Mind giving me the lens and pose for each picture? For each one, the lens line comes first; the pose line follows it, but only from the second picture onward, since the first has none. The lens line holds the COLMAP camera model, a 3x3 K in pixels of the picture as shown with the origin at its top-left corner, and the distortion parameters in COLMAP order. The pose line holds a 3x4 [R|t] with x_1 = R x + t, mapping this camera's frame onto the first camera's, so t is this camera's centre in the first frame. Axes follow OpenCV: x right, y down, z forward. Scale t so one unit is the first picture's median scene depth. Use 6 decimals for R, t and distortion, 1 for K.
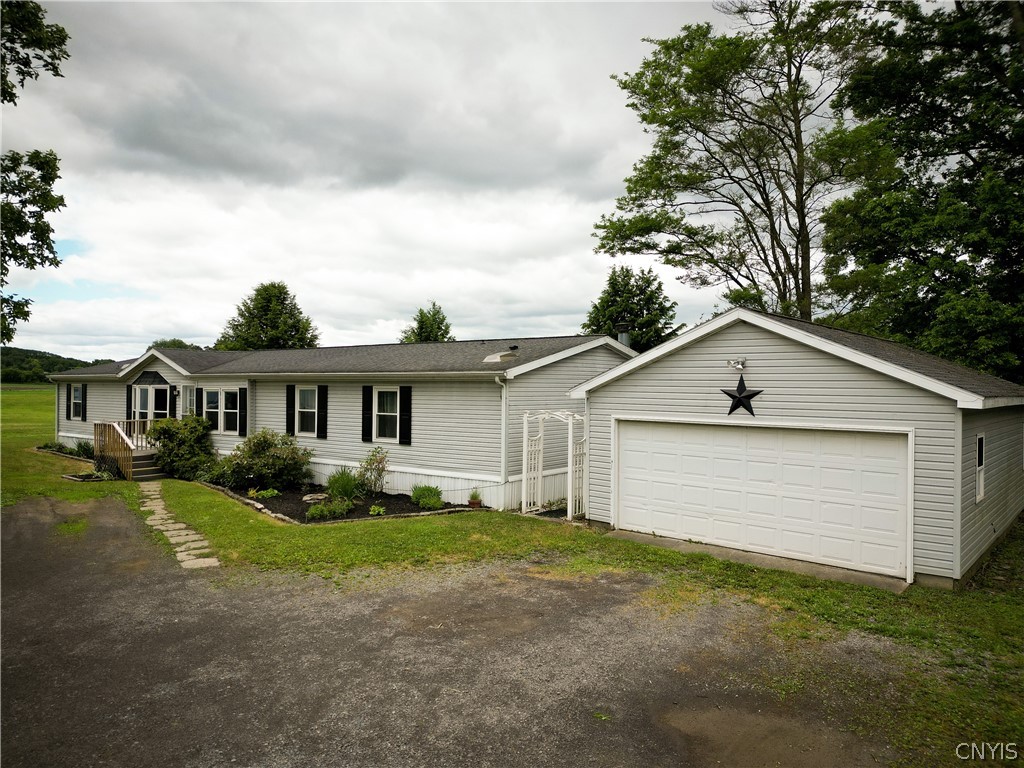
lens RADIAL K [[709.1, 0, 510.3], [0, 709.1, 380.6], [0, 0, 1]] dist [0.062229, -0.065397]
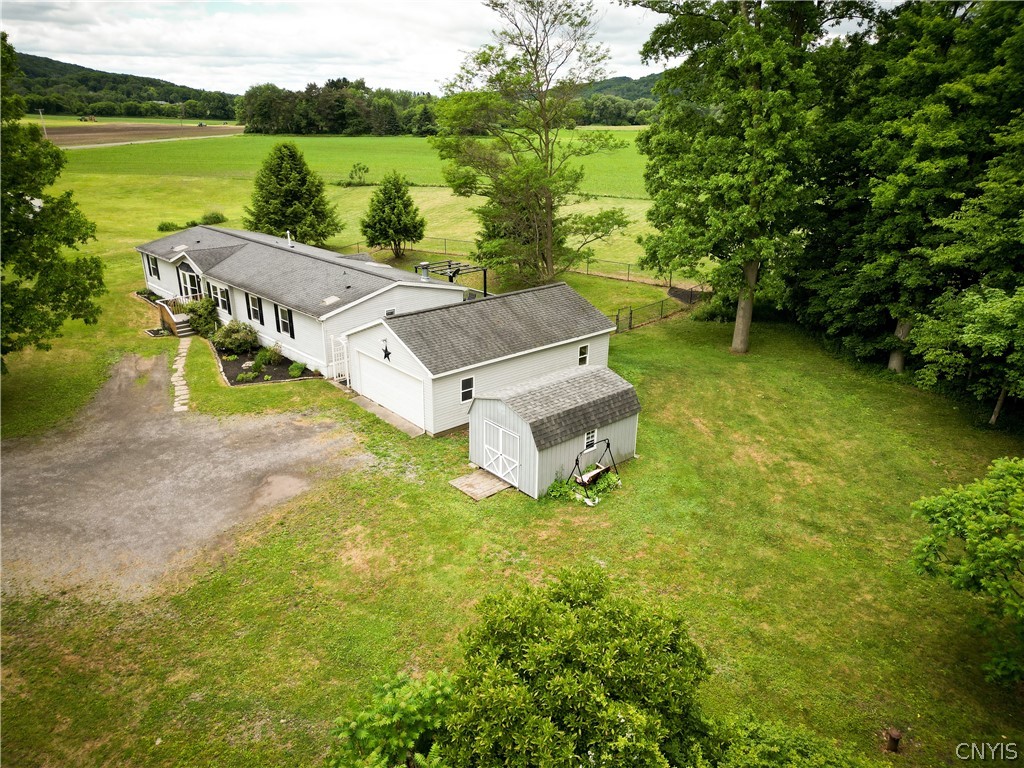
lens RADIAL K [[709.1, 0, 510.3], [0, 709.1, 380.6], [0, 0, 1]] dist [0.062229, -0.065397]
pose [[0.988441, 0.051582, -0.142559, 0.971050], [0.002867, 0.933808, 0.357762, -0.666632], [0.151577, -0.354036, 0.922867, -1.042749]]
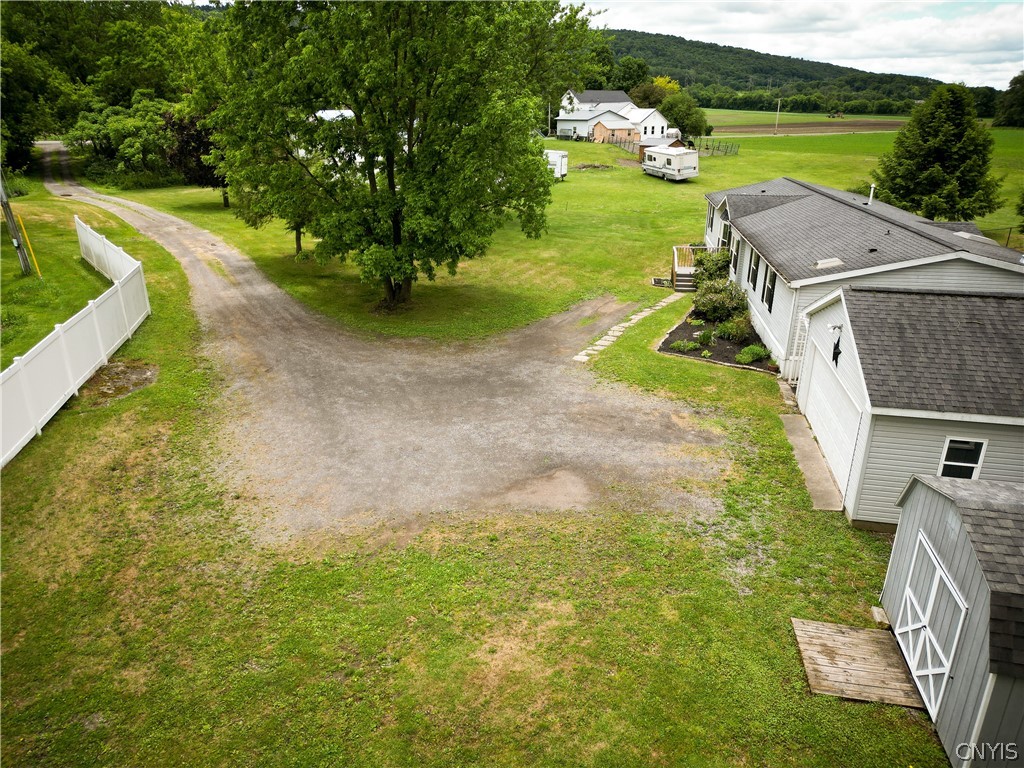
lens RADIAL K [[709.1, 0, 510.3], [0, 709.1, 380.6], [0, 0, 1]] dist [0.062229, -0.065397]
pose [[0.479131, 0.304020, -0.823411, 1.041399], [0.007695, 0.936609, 0.350293, -0.362086], [0.877710, -0.174173, 0.446419, -0.129705]]
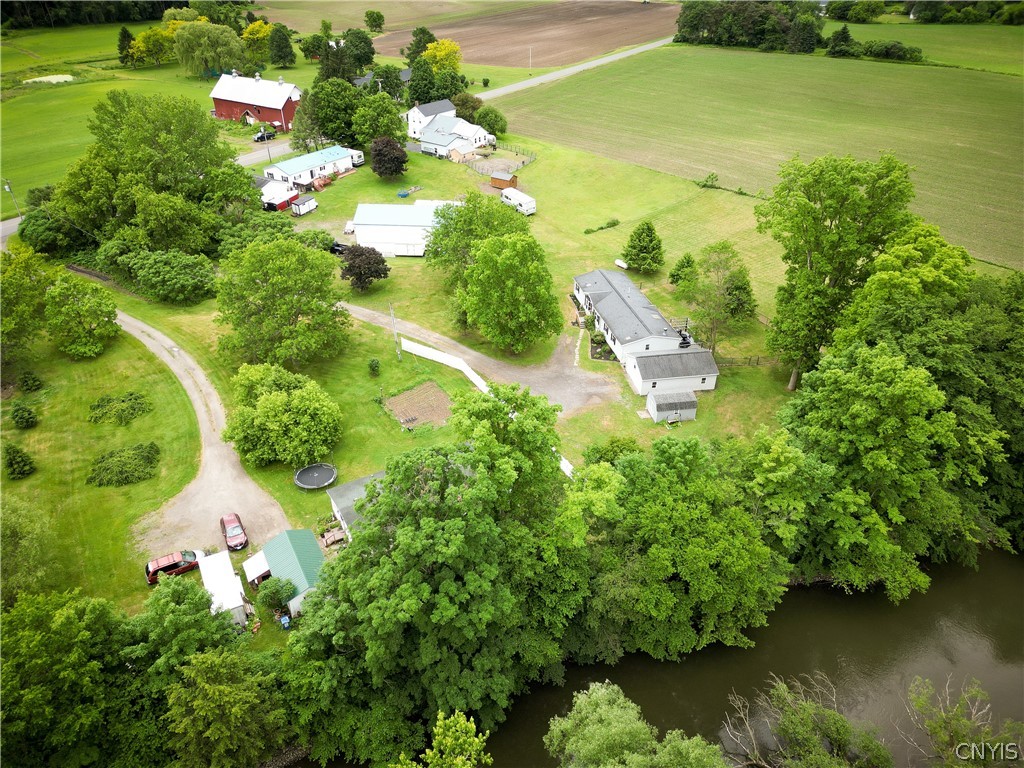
lens RADIAL K [[709.1, 0, 510.3], [0, 709.1, 380.6], [0, 0, 1]] dist [0.062229, -0.065397]
pose [[0.760202, 0.341057, -0.552968, 3.273024], [0.010883, 0.844325, 0.535721, -3.622683], [0.649596, -0.413274, 0.638146, -4.409385]]
